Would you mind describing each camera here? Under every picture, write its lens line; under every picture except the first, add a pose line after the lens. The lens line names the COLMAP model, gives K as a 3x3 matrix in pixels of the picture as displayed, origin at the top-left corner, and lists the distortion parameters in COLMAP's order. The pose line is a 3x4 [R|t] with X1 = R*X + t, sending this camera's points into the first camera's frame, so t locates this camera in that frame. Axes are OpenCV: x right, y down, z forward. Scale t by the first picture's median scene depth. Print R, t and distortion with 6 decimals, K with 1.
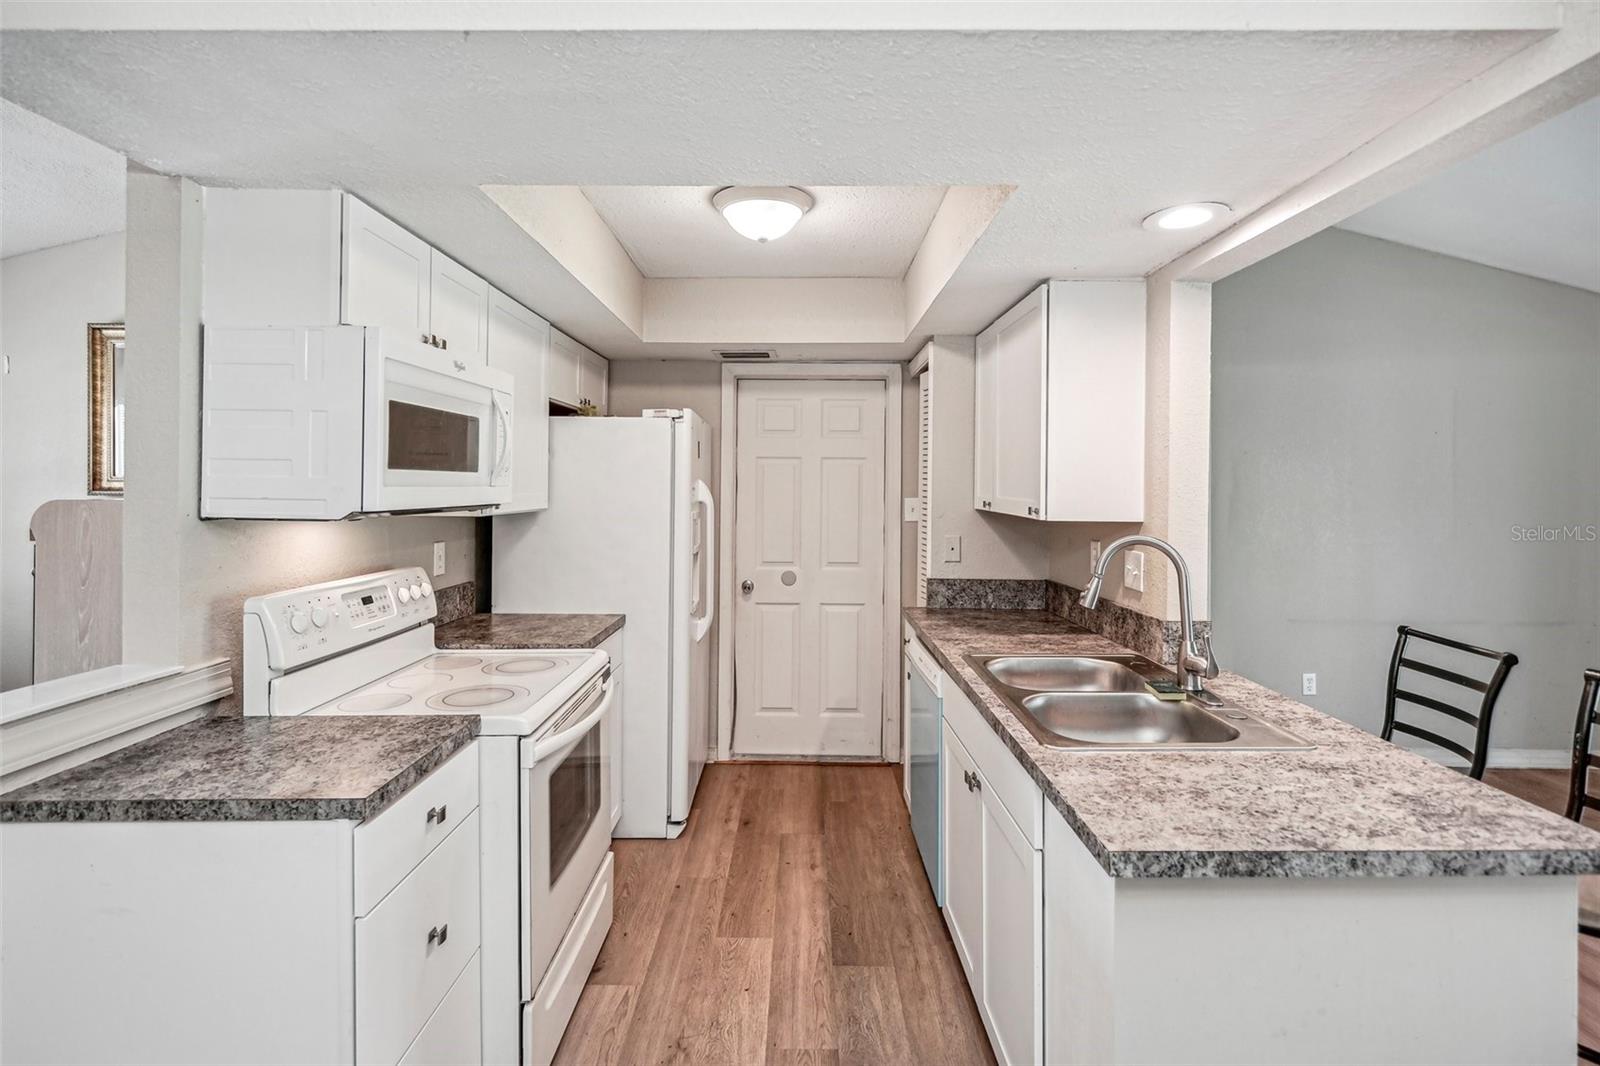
lens RADIAL K [[759.7, 0, 790.0], [0, 759.7, 485.4], [0, 0, 1]] dist [-0.003105, 0.000787]
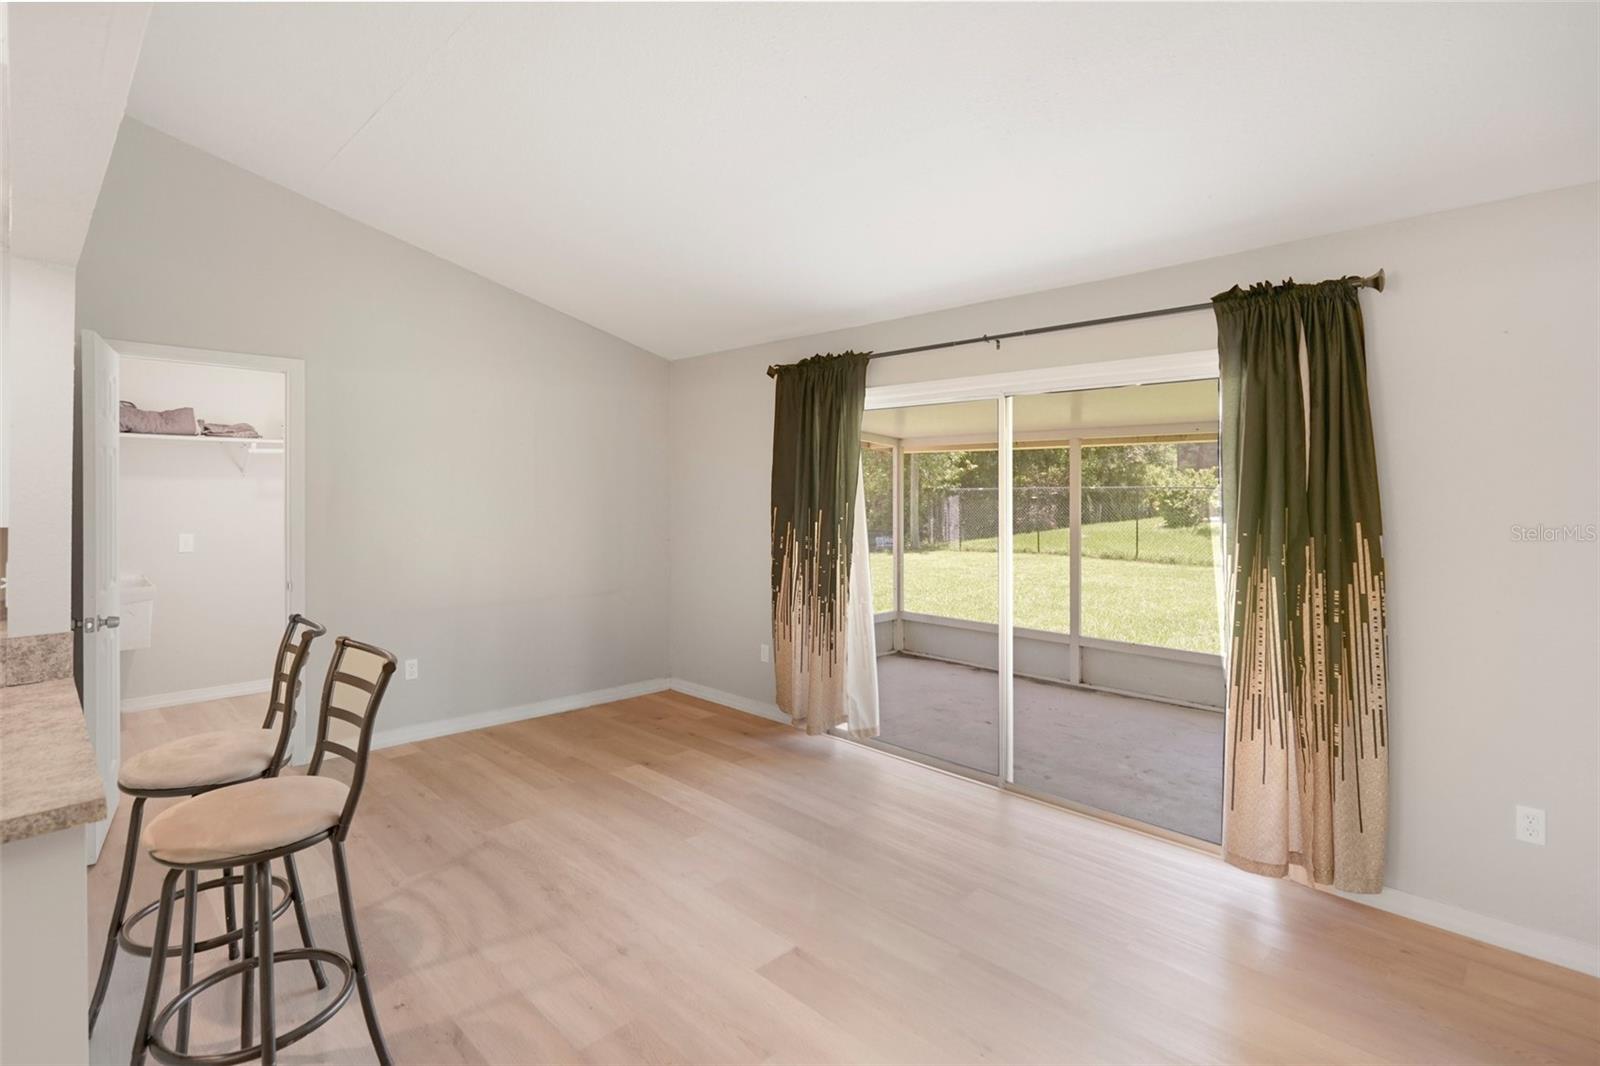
lens RADIAL K [[759.7, 0, 790.0], [0, 759.7, 485.4], [0, 0, 1]] dist [-0.003105, 0.000787]
pose [[0.701660, 0.005879, 0.712488, 0.655262], [-0.002819, 0.999981, -0.005476, 0.001694], [-0.712507, 0.001834, 0.701663, -0.365217]]
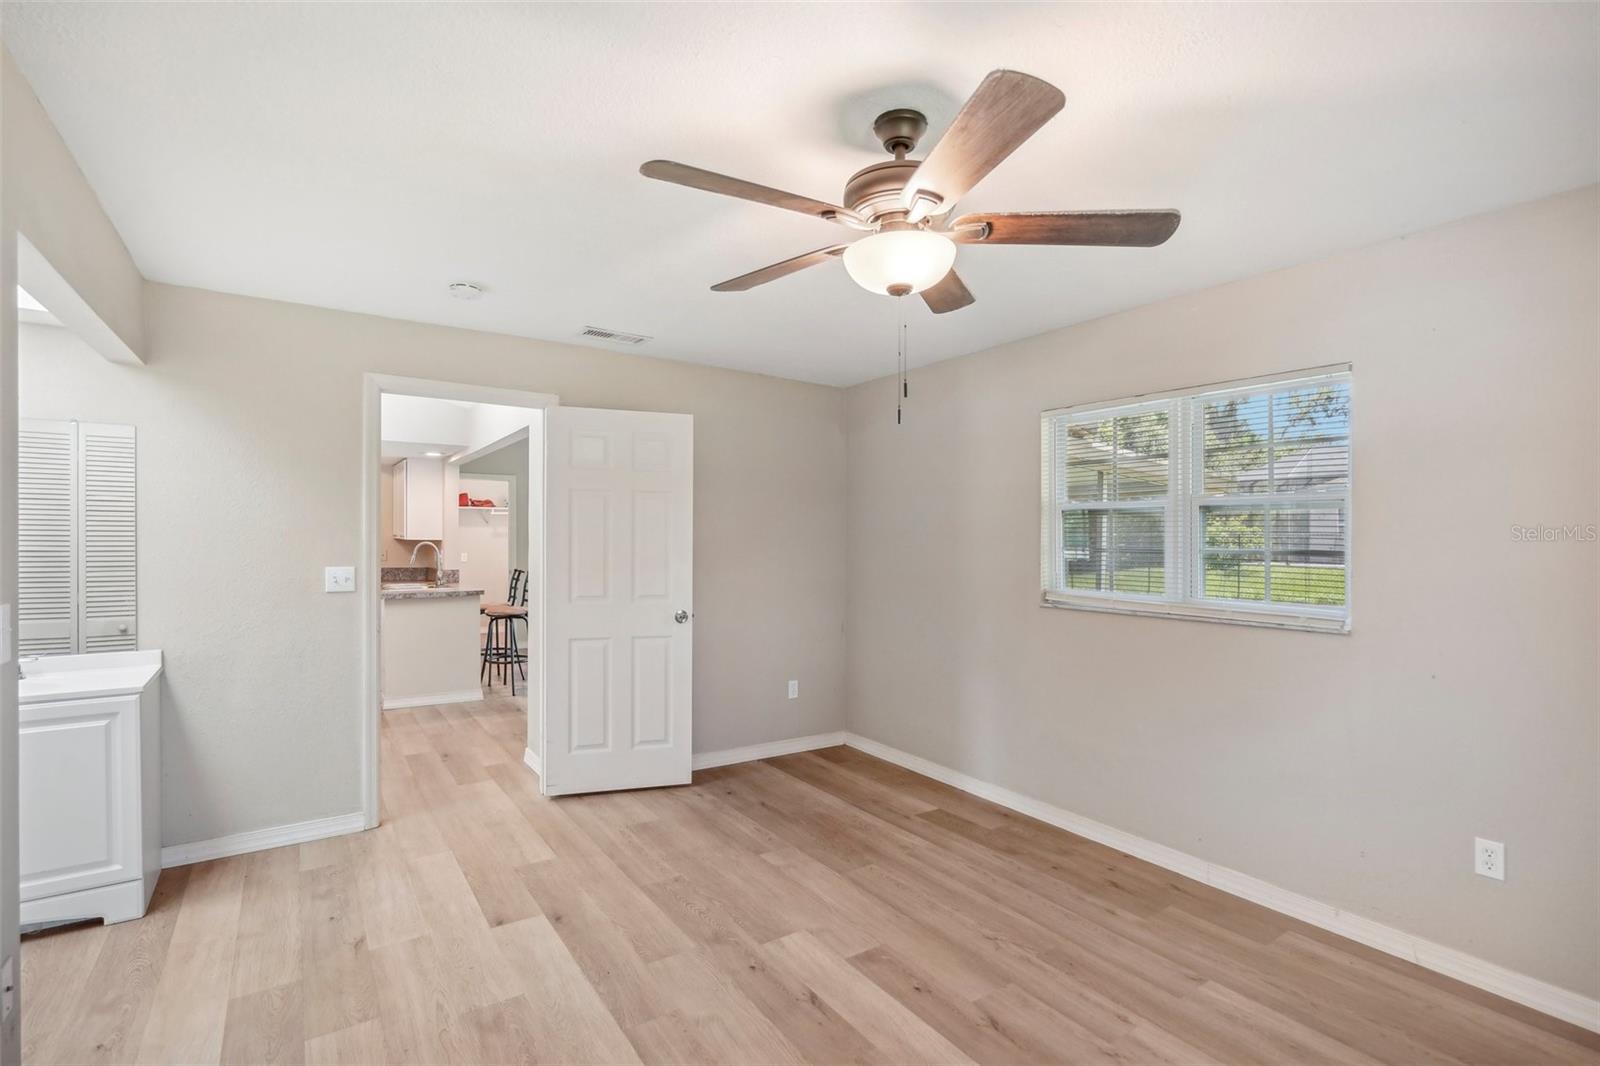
lens RADIAL K [[759.8, 0, 800.0], [0, 759.8, 533.0], [0, 0, 1]] dist [-0.003111, 0.000294]
pose [[0.829614, 0.007840, 0.558282, -0.072567], [-0.004015, 0.999959, -0.008077, 0.055264], [-0.558323, 0.004459, 0.829612, -3.244598]]
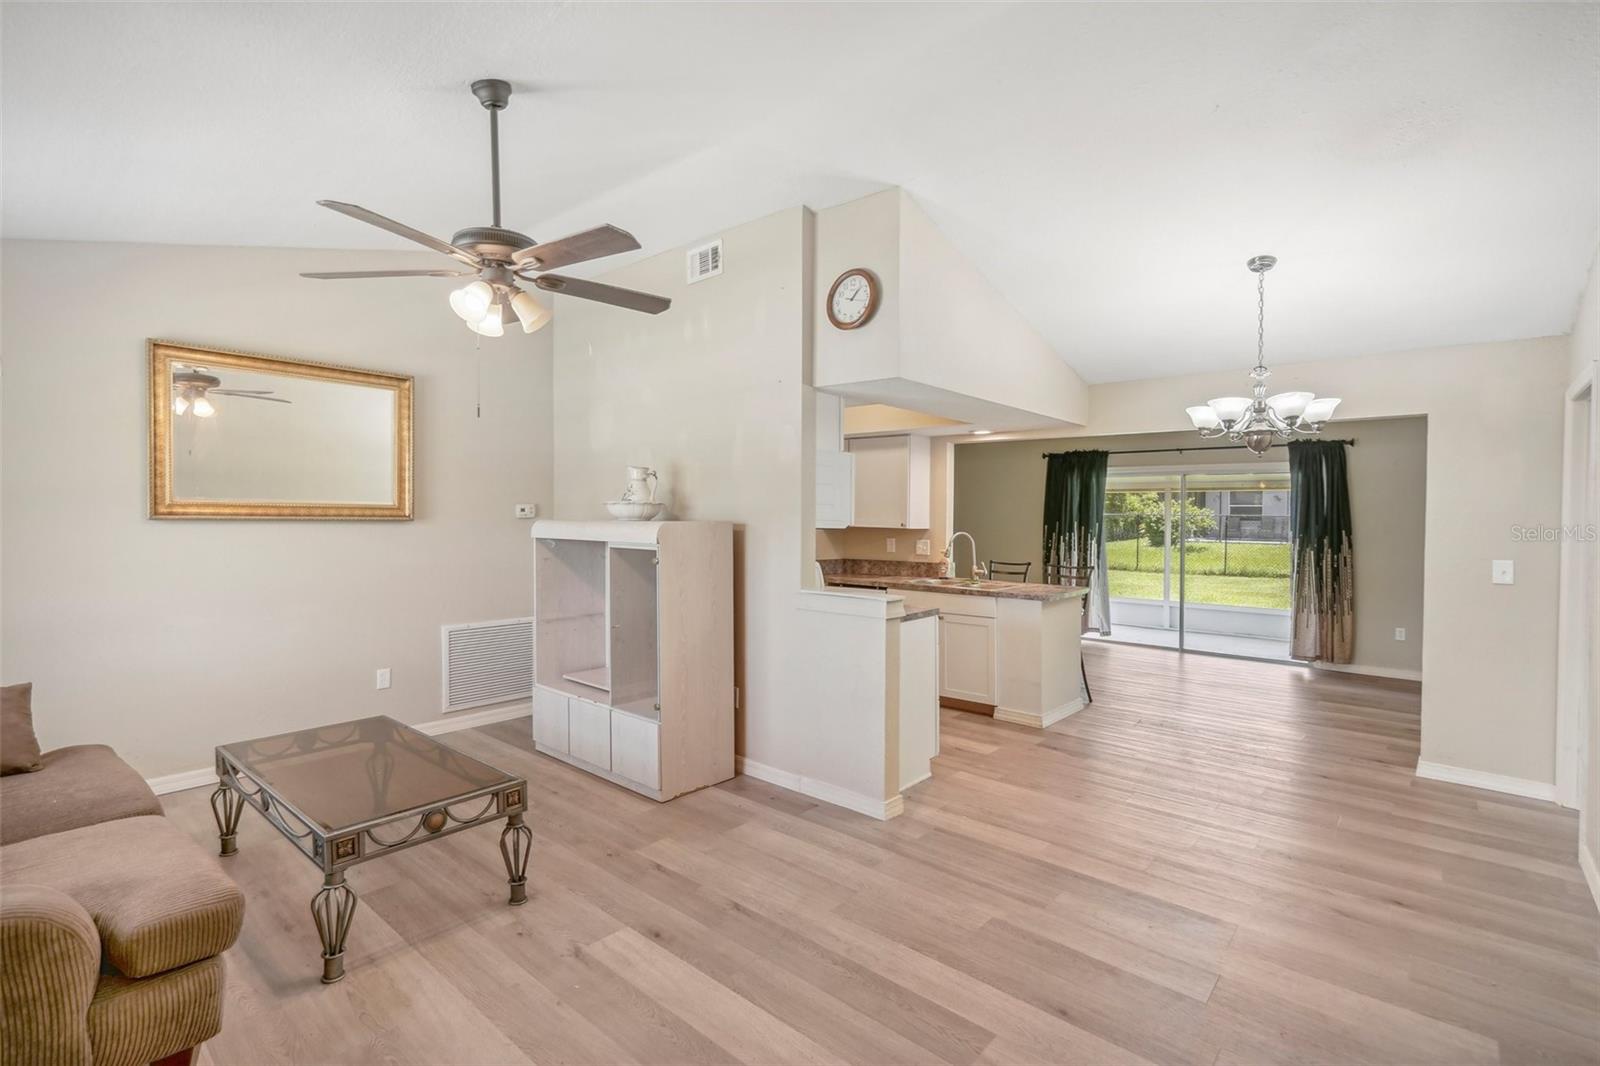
lens RADIAL K [[743.5, 0, 790.0], [0, 743.5, 524.4], [0, 0, 1]] dist [-0.001567, 0.000010]
pose [[0.657177, -0.005750, 0.753715, -2.581947], [-0.007423, 0.999873, 0.014100, -0.001170], [-0.753700, -0.014861, 0.657050, -0.498391]]
